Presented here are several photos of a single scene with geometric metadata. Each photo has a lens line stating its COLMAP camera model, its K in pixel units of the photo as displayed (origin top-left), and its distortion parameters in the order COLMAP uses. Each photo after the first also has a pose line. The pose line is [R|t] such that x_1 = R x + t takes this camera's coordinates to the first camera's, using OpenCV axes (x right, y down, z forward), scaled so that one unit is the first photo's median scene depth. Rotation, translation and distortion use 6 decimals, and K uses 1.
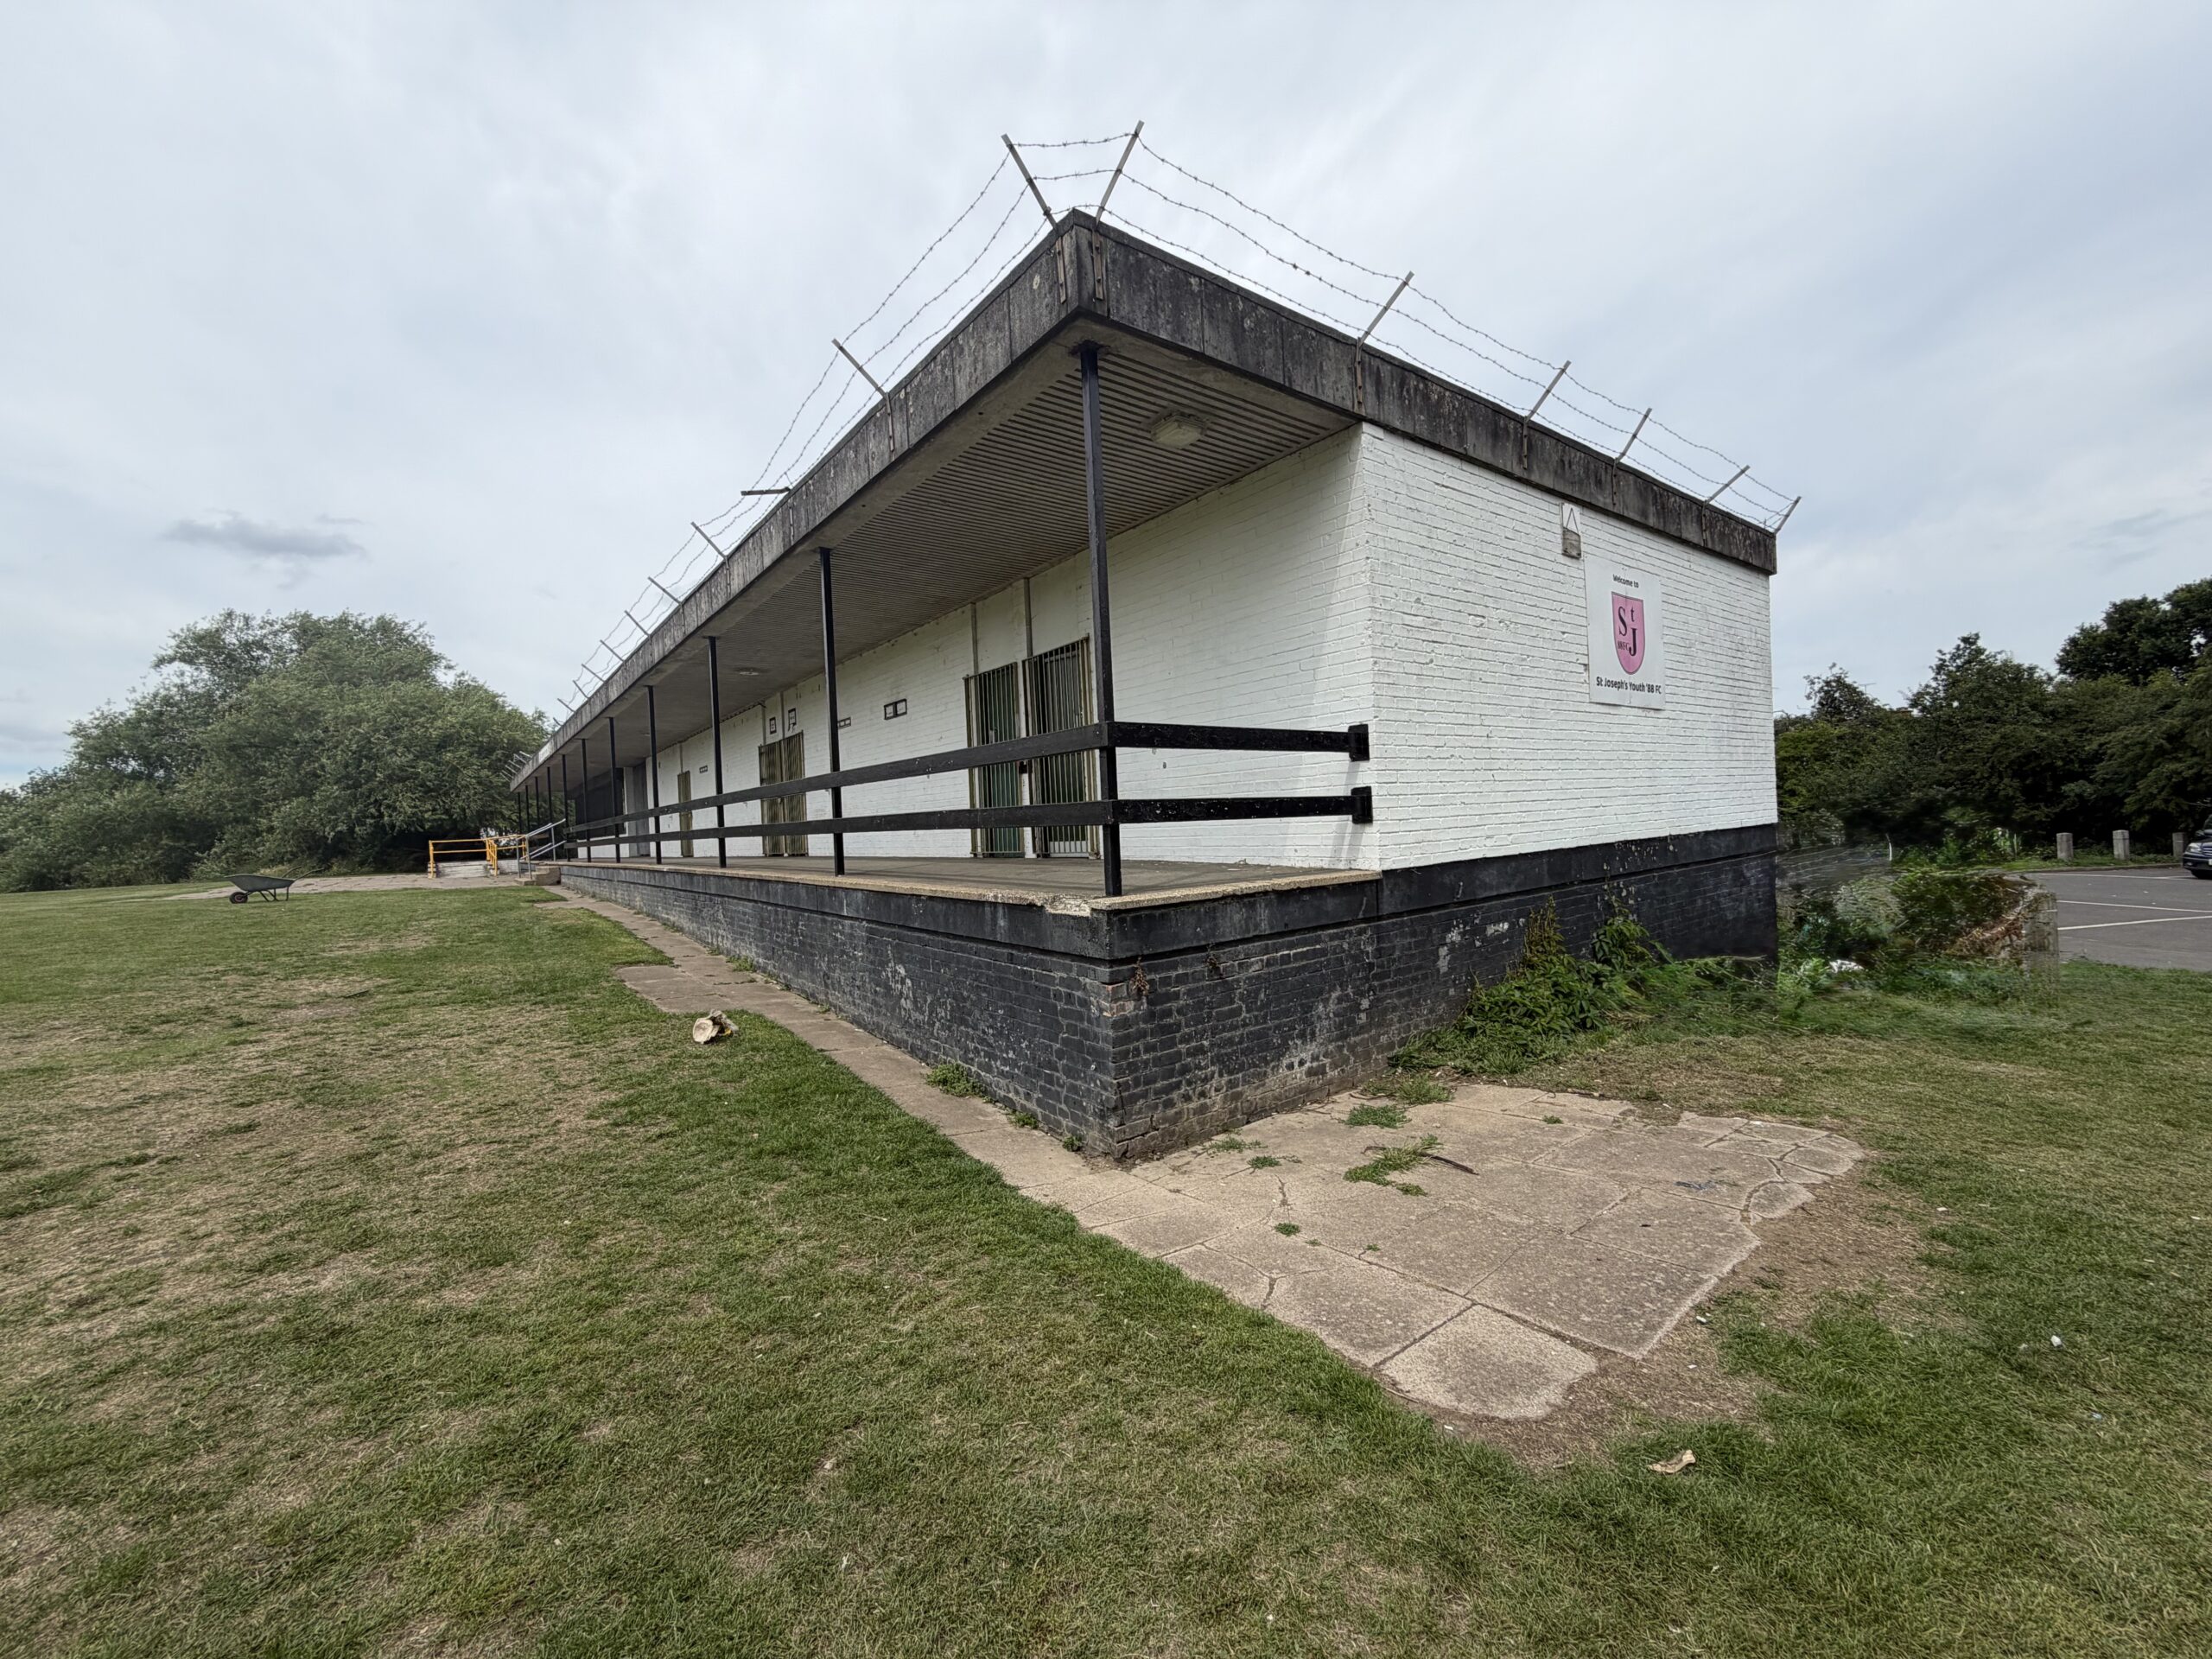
lens RADIAL K [[889.9, 0, 1097.7], [0, 889.9, 819.6], [0, 0, 1]] dist [0.012799, -0.000365]
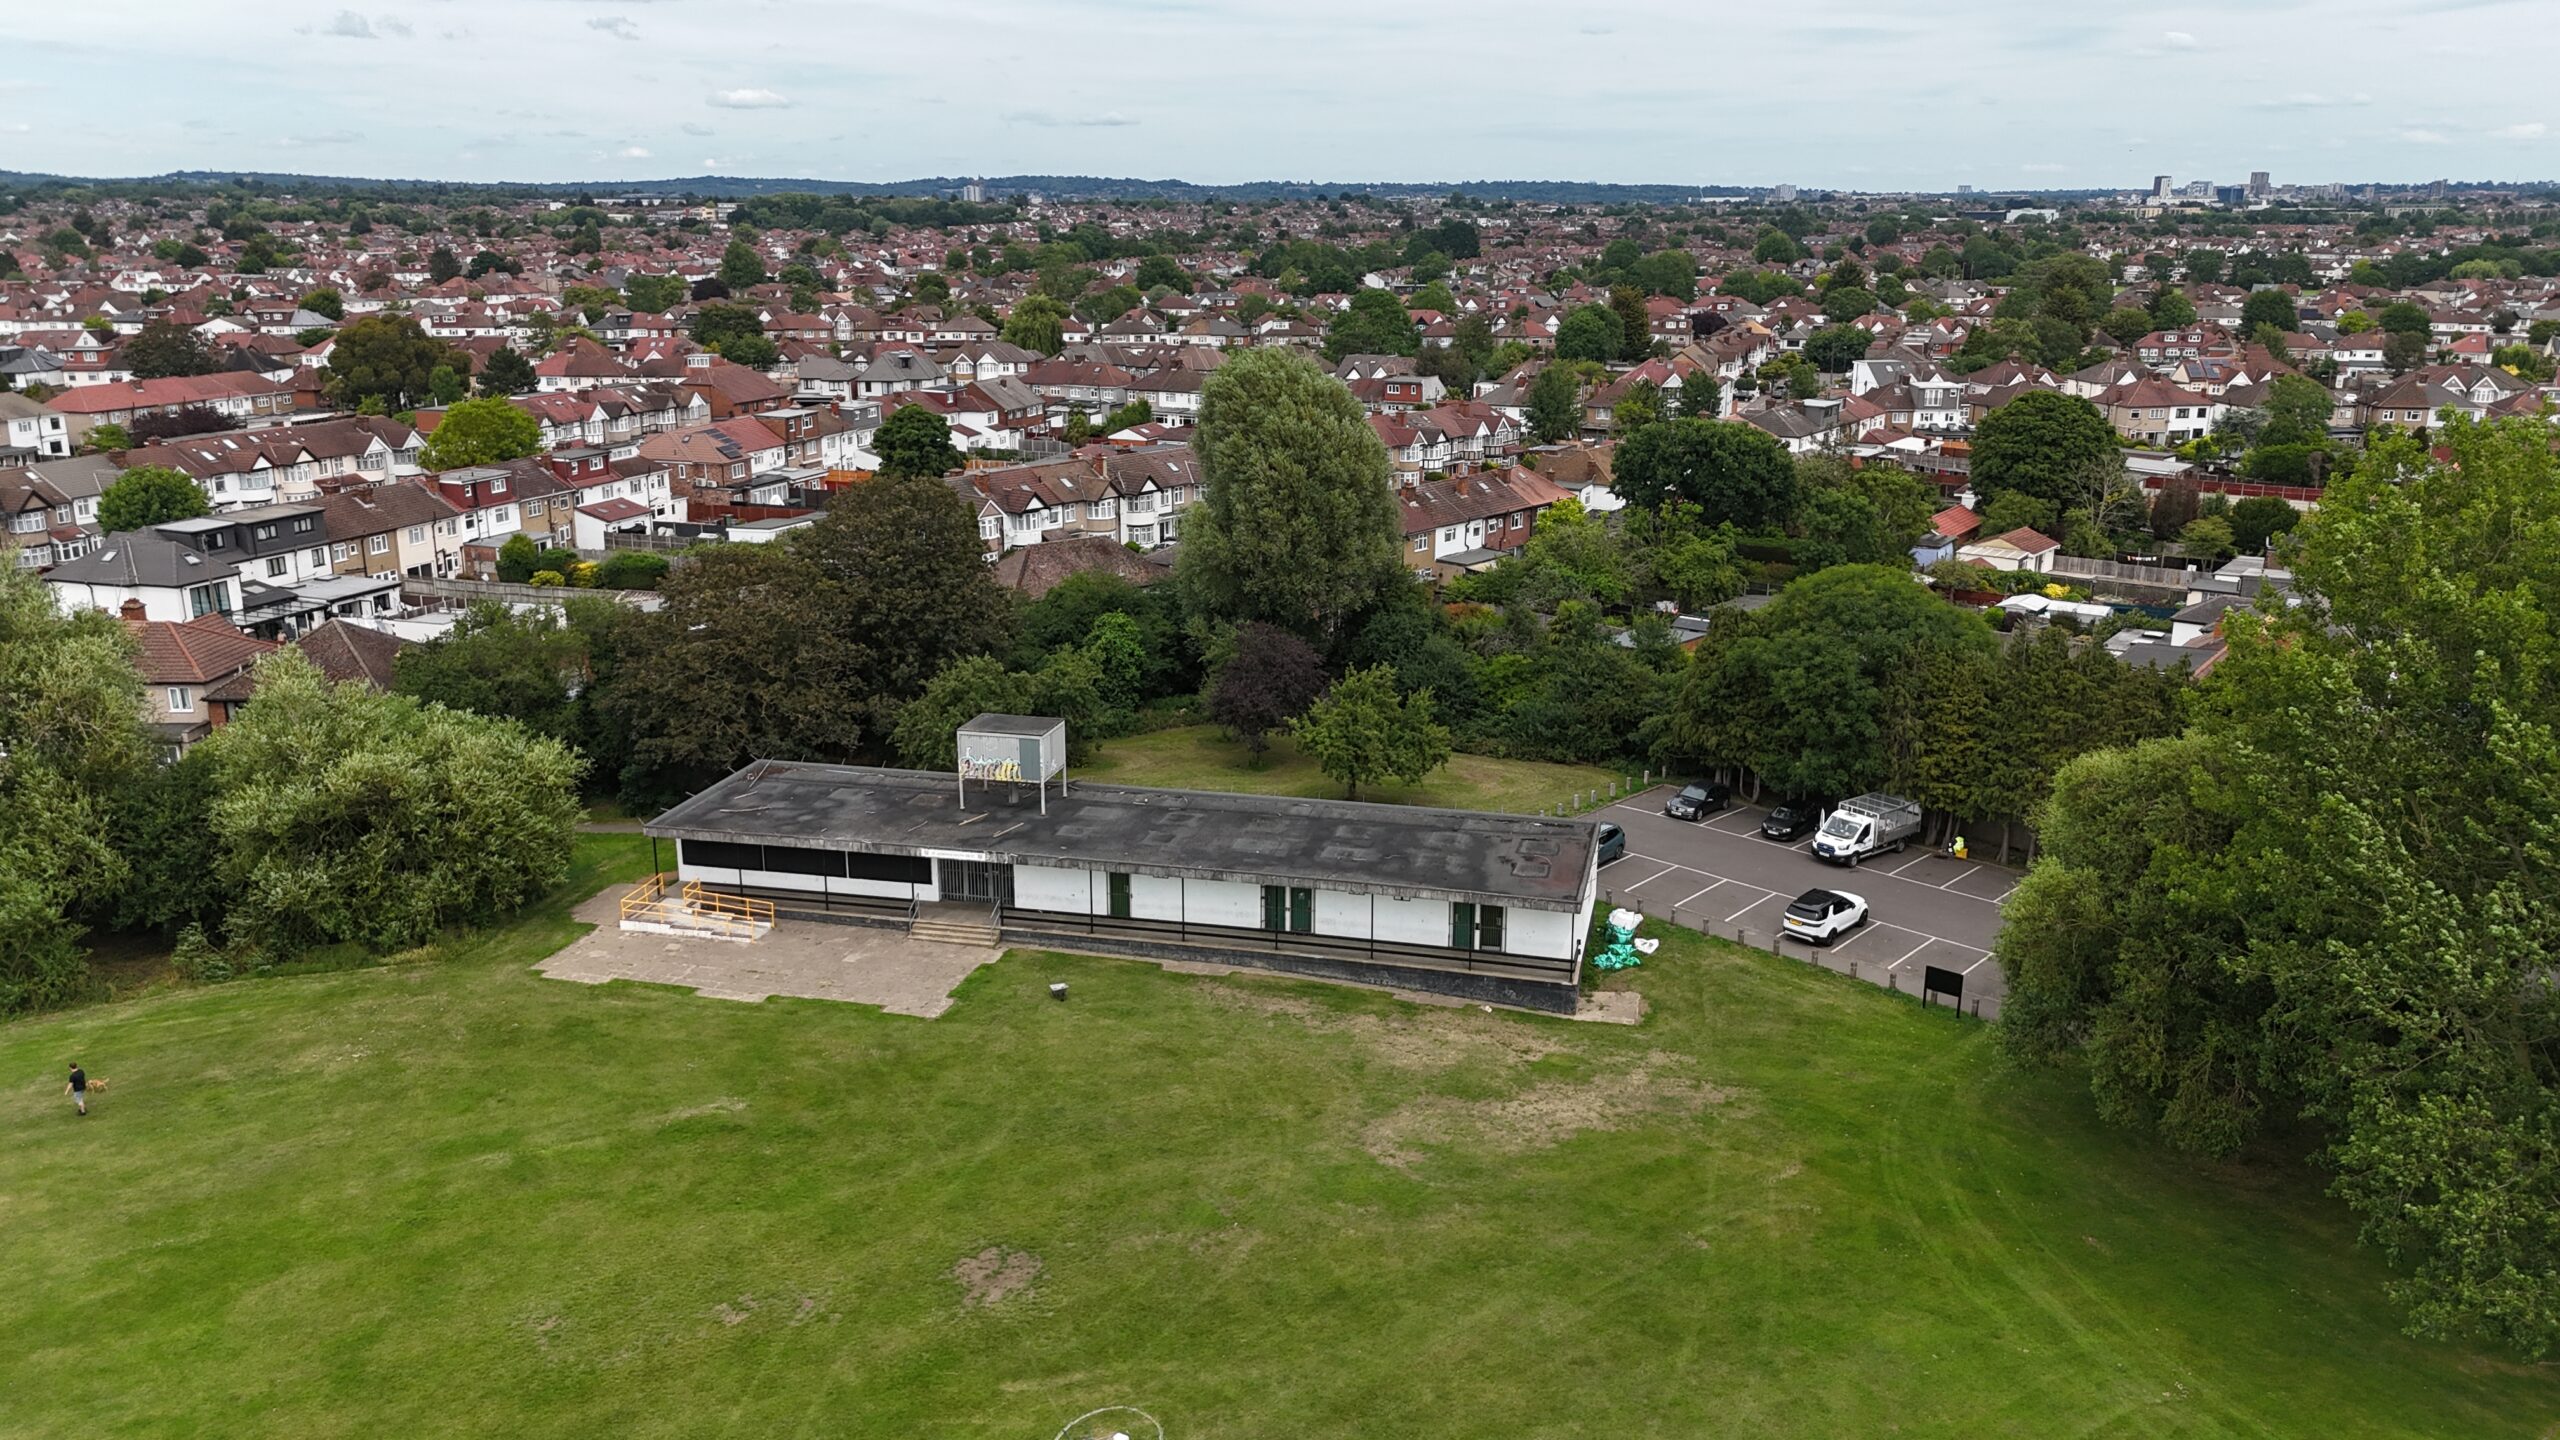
lens RADIAL K [[1899.2, 0, 1281.5], [0, 1899.2, 714.9], [0, 0, 1]] dist [0.060535, -0.050035]
pose [[0.776546, -0.118776, 0.618764, -6.101575], [-0.038305, 0.971354, 0.234531, -3.045928], [-0.628895, -0.205825, 0.749751, -4.762854]]
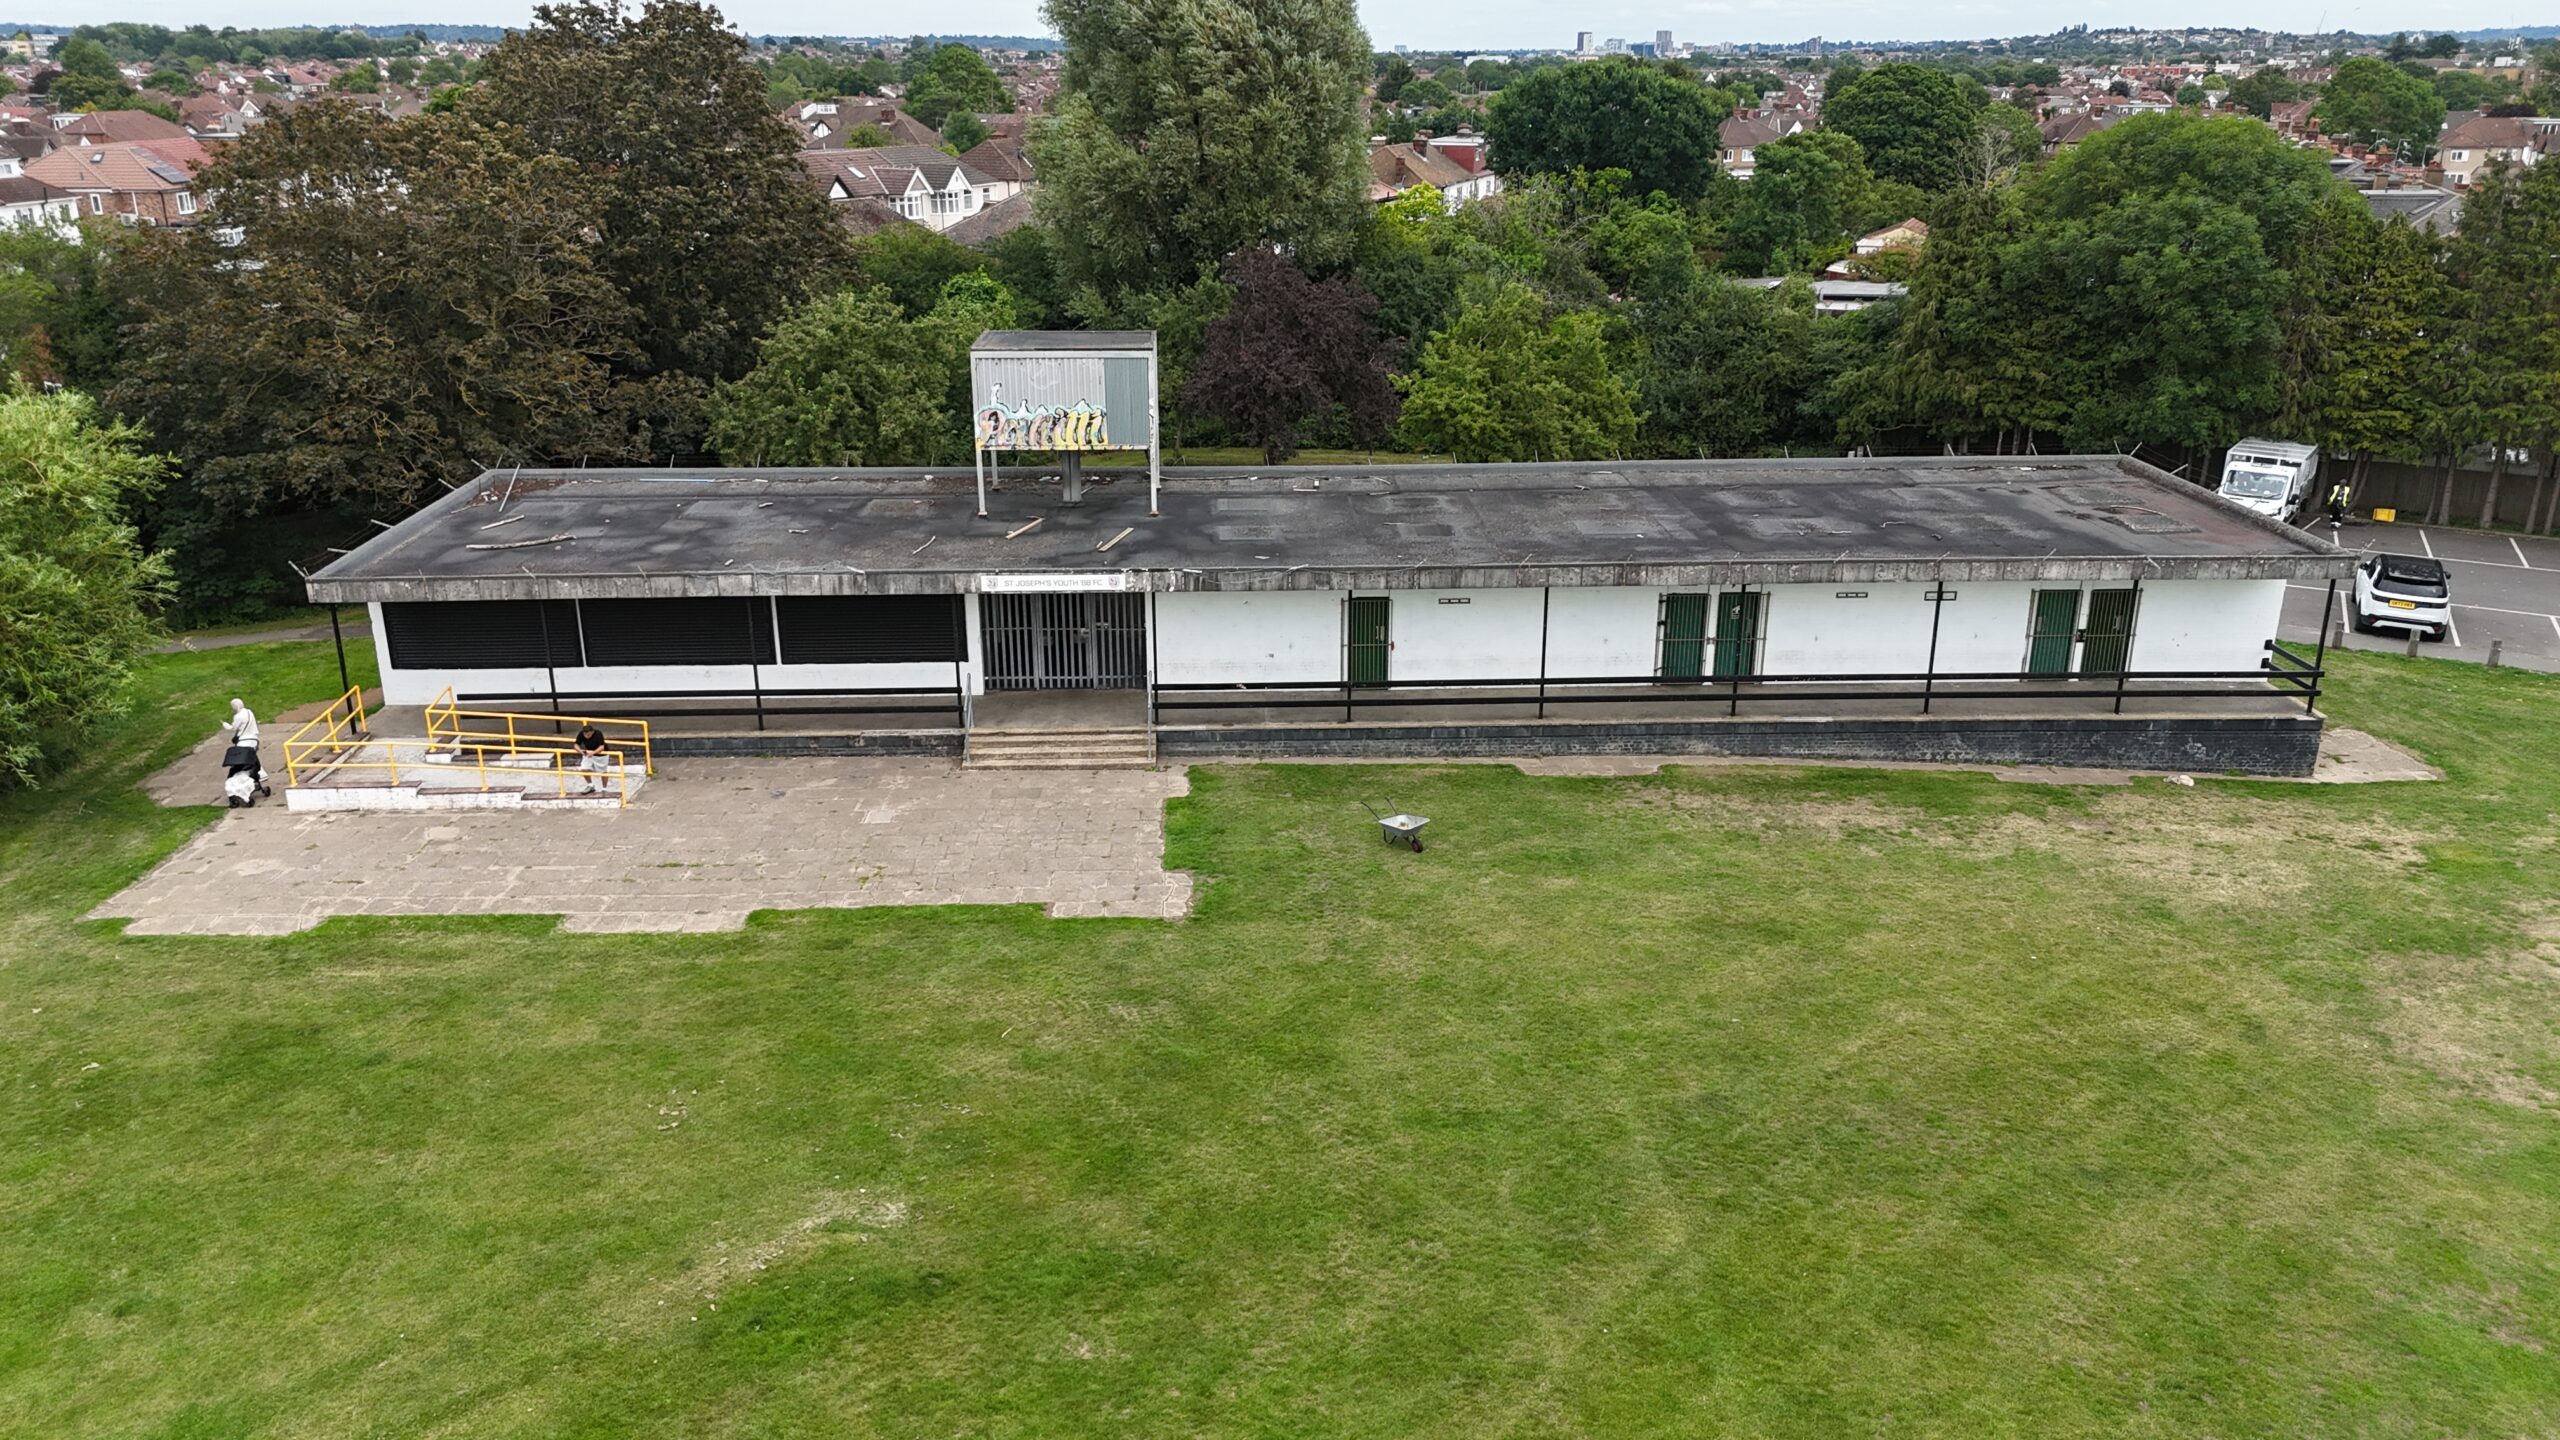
lens RADIAL K [[1899.2, 0, 1280.8], [0, 1899.2, 728.2], [0, 0, 1]] dist [0.060535, -0.050035]
pose [[0.577684, -0.226262, 0.784275, -4.926536], [-0.027339, 0.954912, 0.295627, -1.185257], [-0.815803, -0.192220, 0.545452, 0.041467]]
